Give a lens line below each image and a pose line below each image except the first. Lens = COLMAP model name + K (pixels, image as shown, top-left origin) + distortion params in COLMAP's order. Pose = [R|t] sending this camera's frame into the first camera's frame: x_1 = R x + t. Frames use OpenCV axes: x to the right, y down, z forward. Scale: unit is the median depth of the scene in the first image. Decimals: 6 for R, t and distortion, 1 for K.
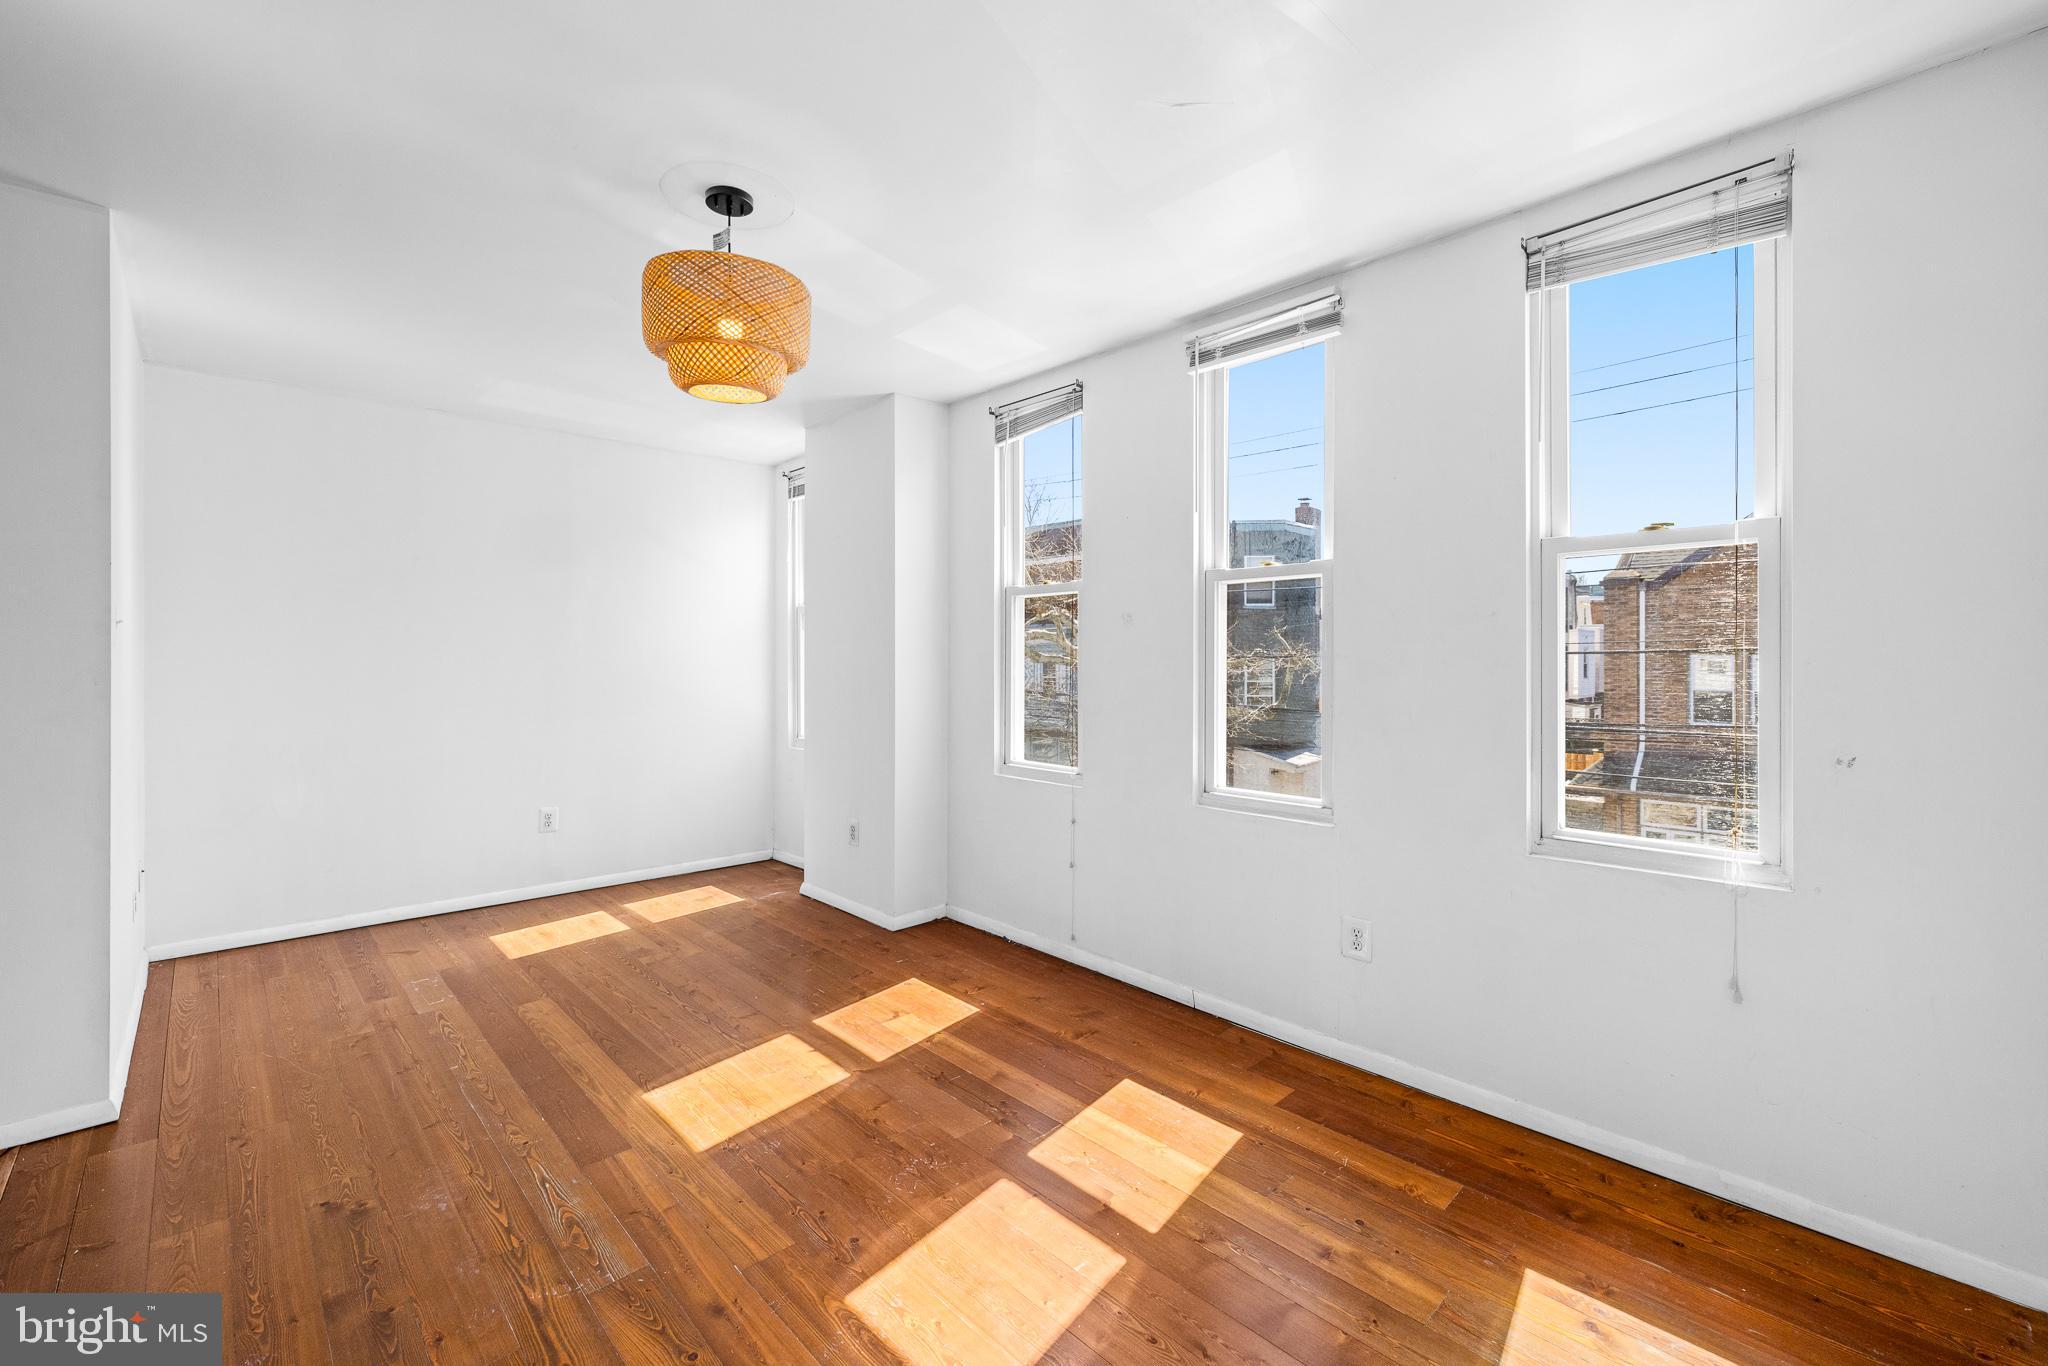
lens RADIAL K [[869.8, 0, 1014.1], [0, 869.8, 654.8], [0, 0, 1]] dist [0.000133, 0.000153]
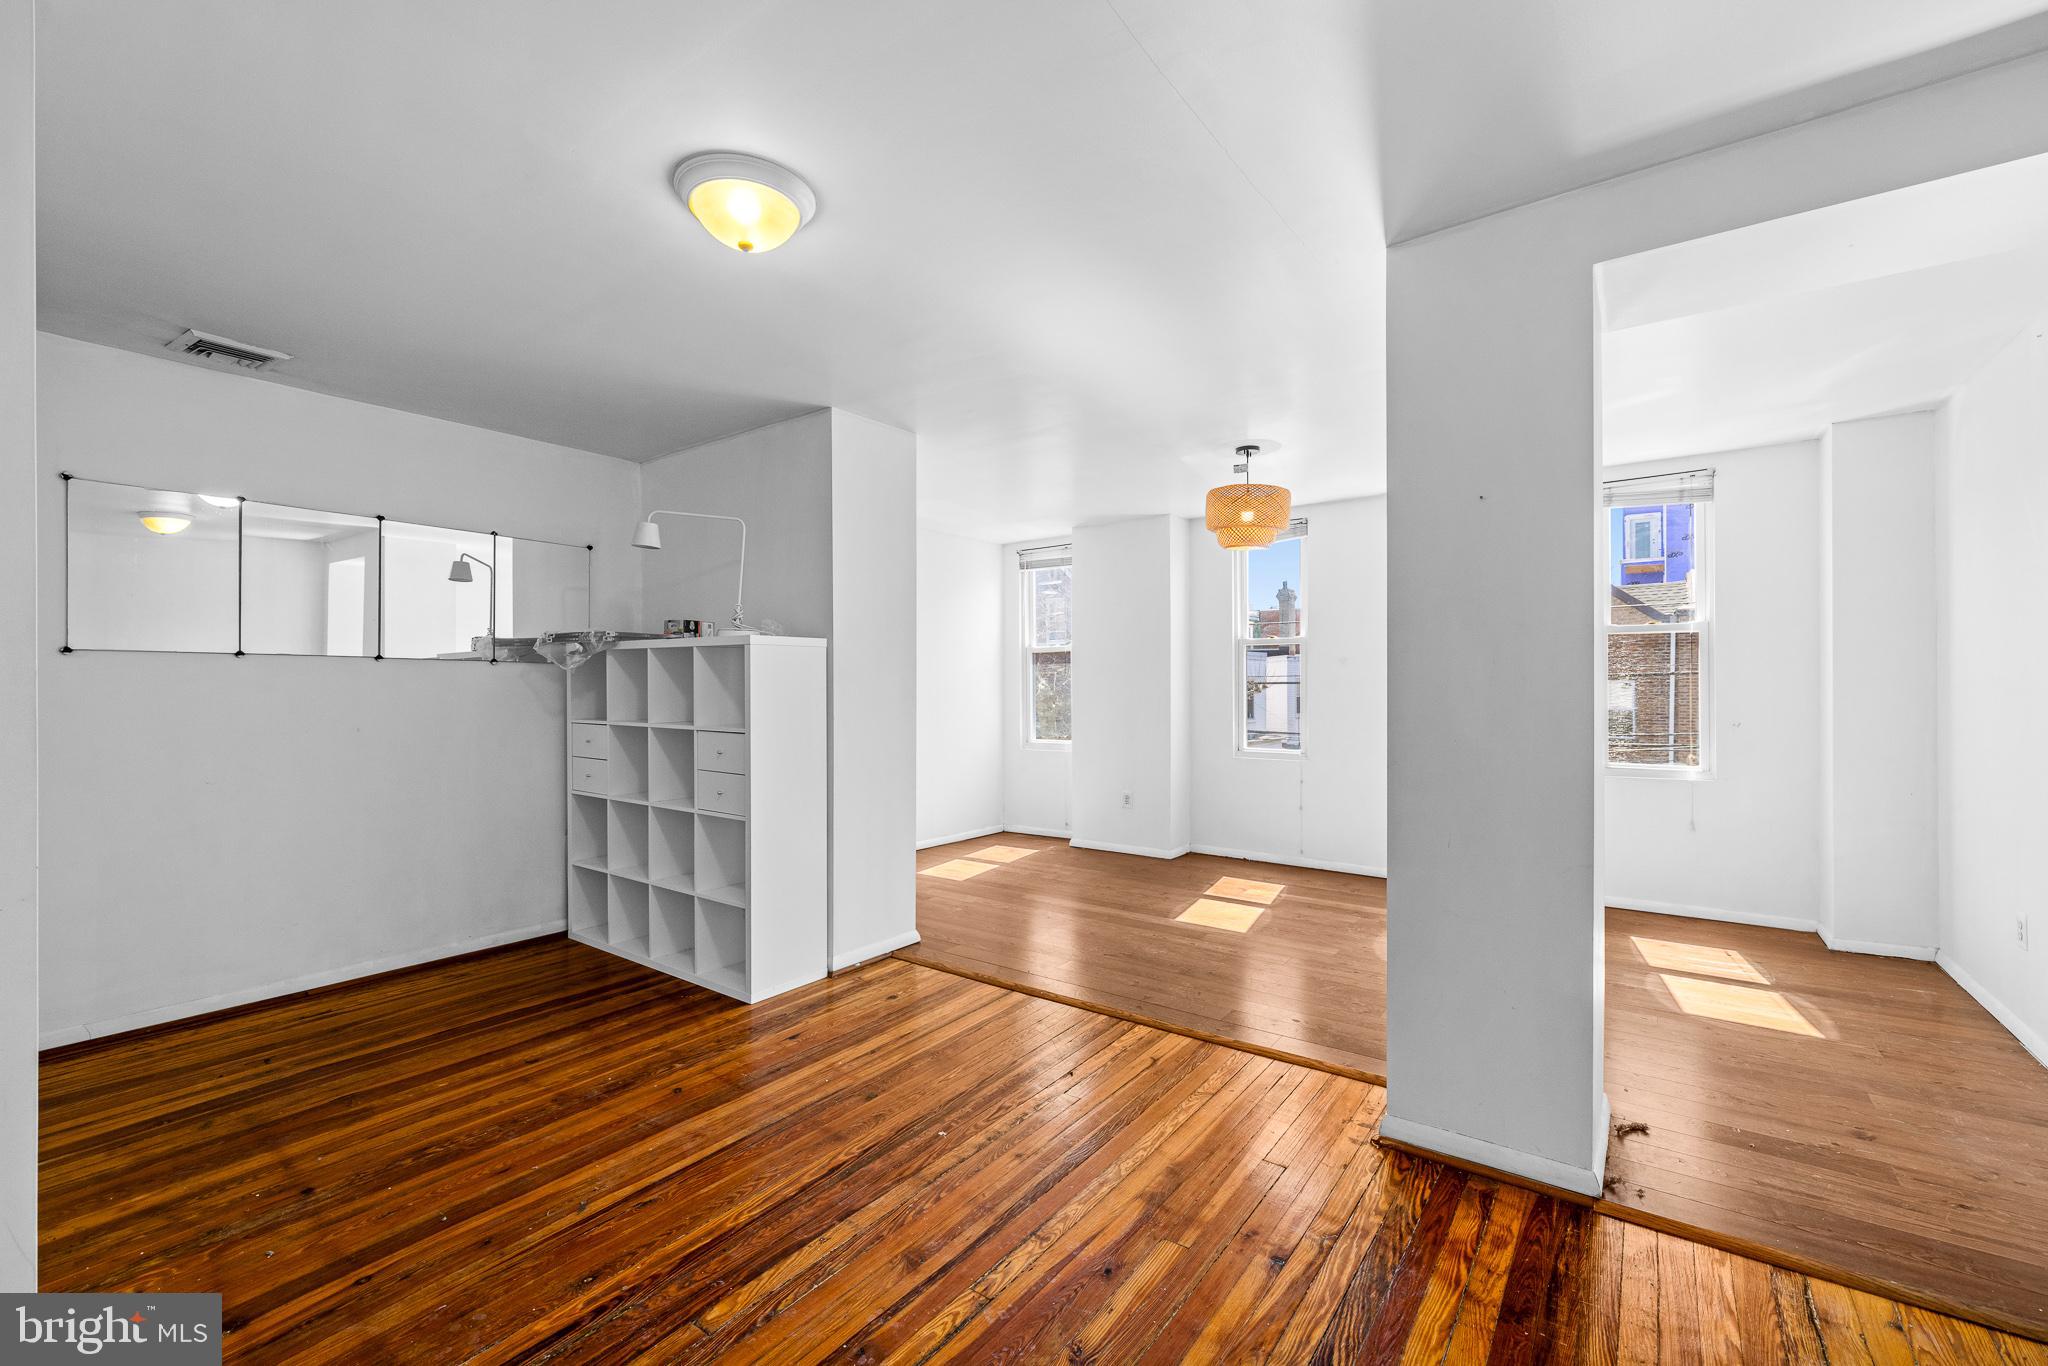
lens RADIAL K [[853.9, 0, 1024.0], [0, 853.9, 683.0], [0, 0, 1]] dist [0.000175, 0.000049]
pose [[0.983022, -0.001033, 0.183485, -0.880391], [0.000829, 0.999999, 0.001188, -0.001287], [-0.183486, -0.001015, 0.983022, -0.598876]]
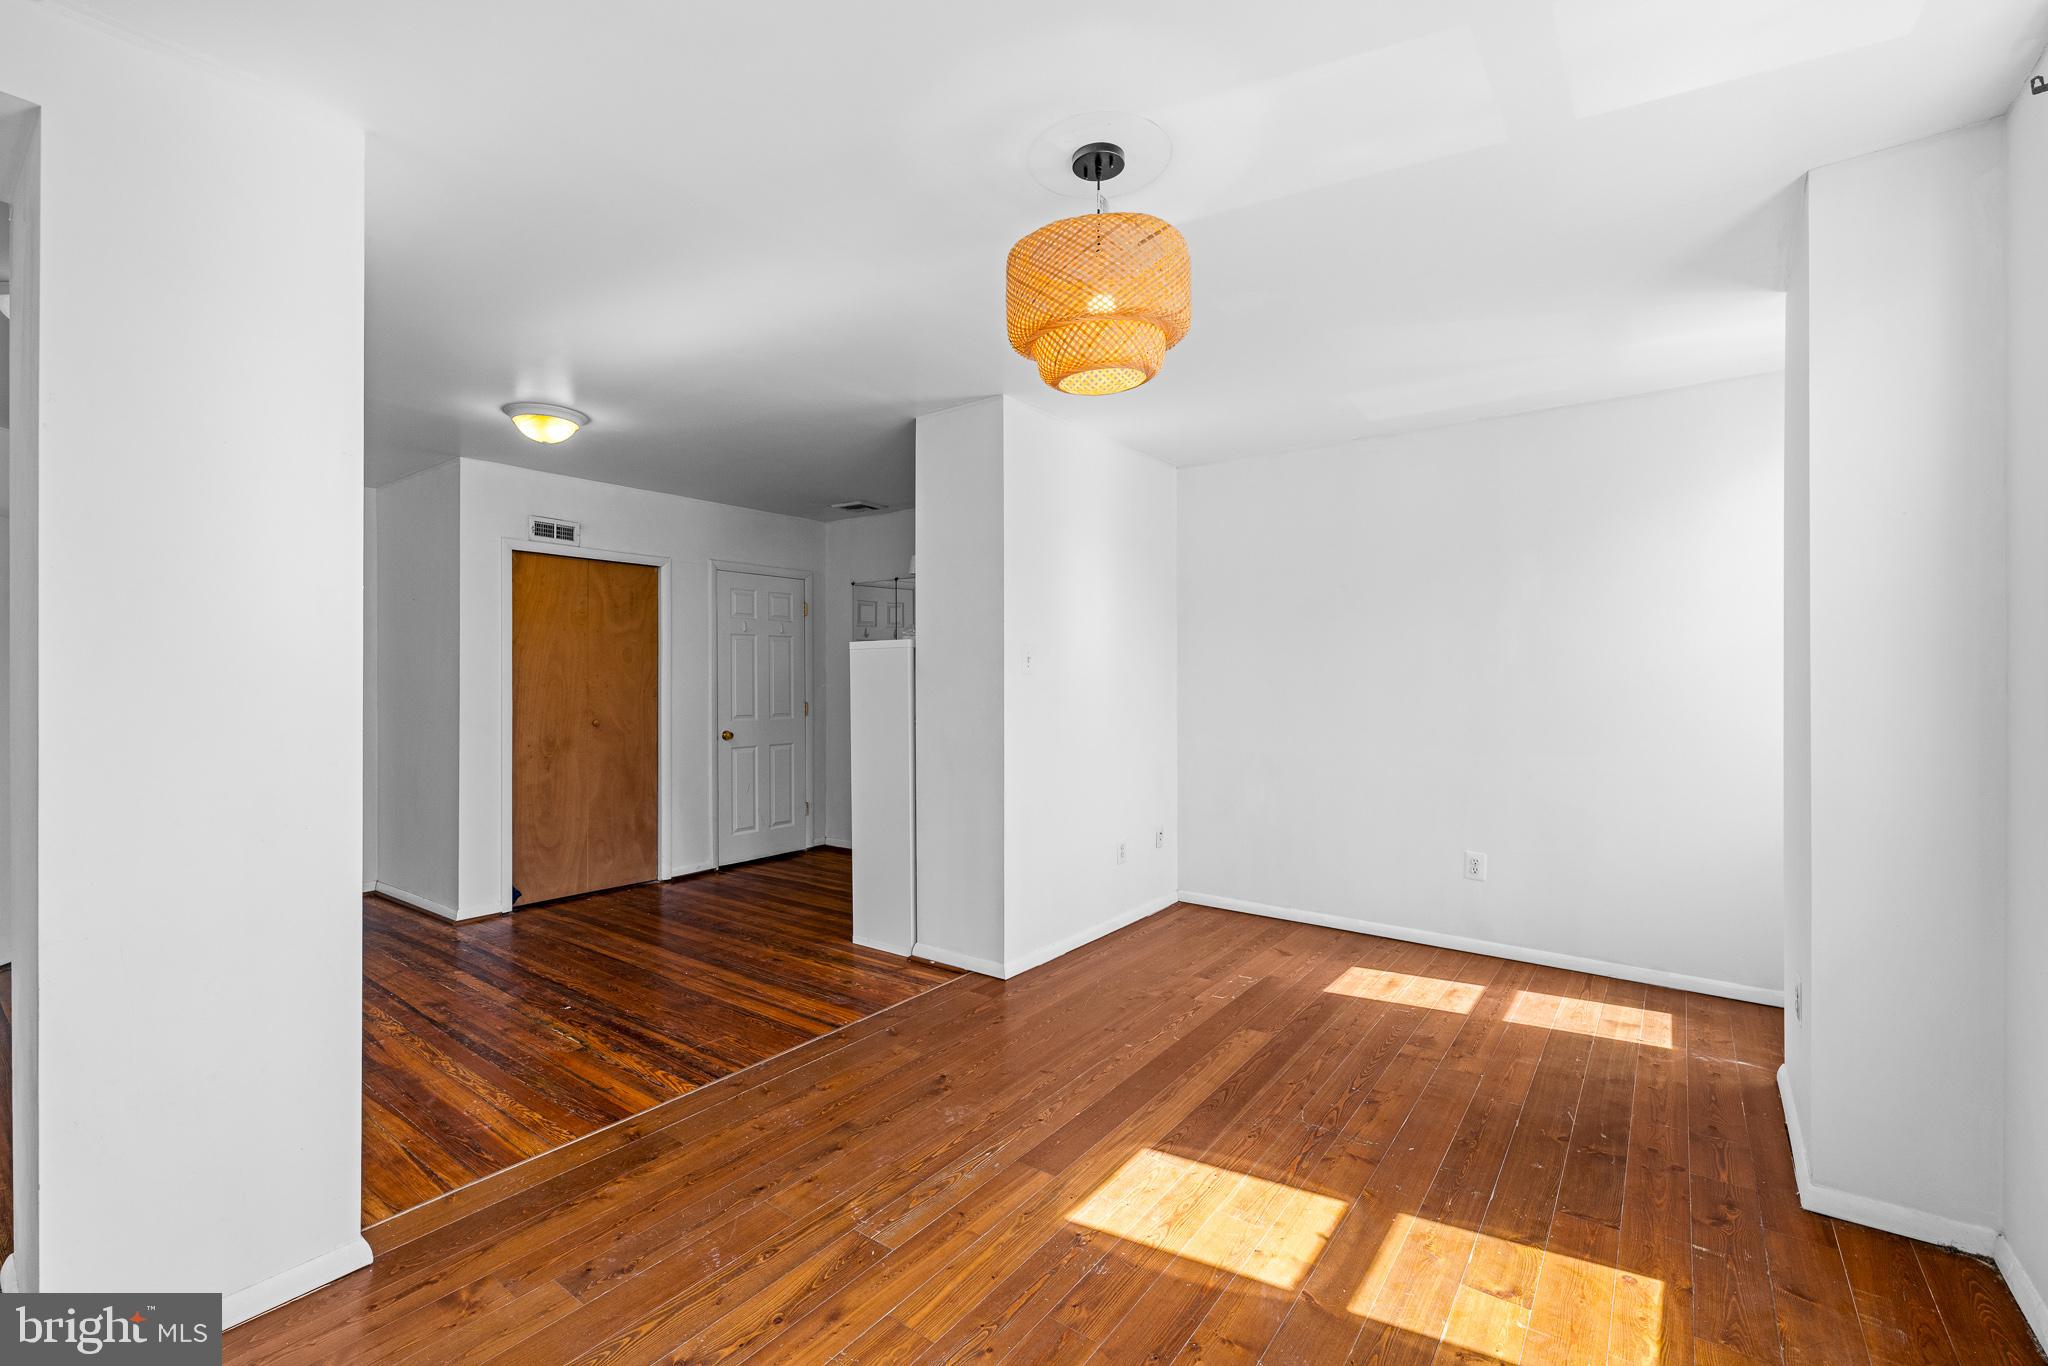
lens RADIAL K [[877.5, 0, 982.8], [0, 877.5, 679.0], [0, 0, 1]] dist [0.001702, 0.000187]
pose [[0.151749, -0.001499, -0.988418, 0.393383], [0.003510, 0.999993, -0.000978, 0.000499], [0.988413, -0.003321, 0.151753, 0.560530]]
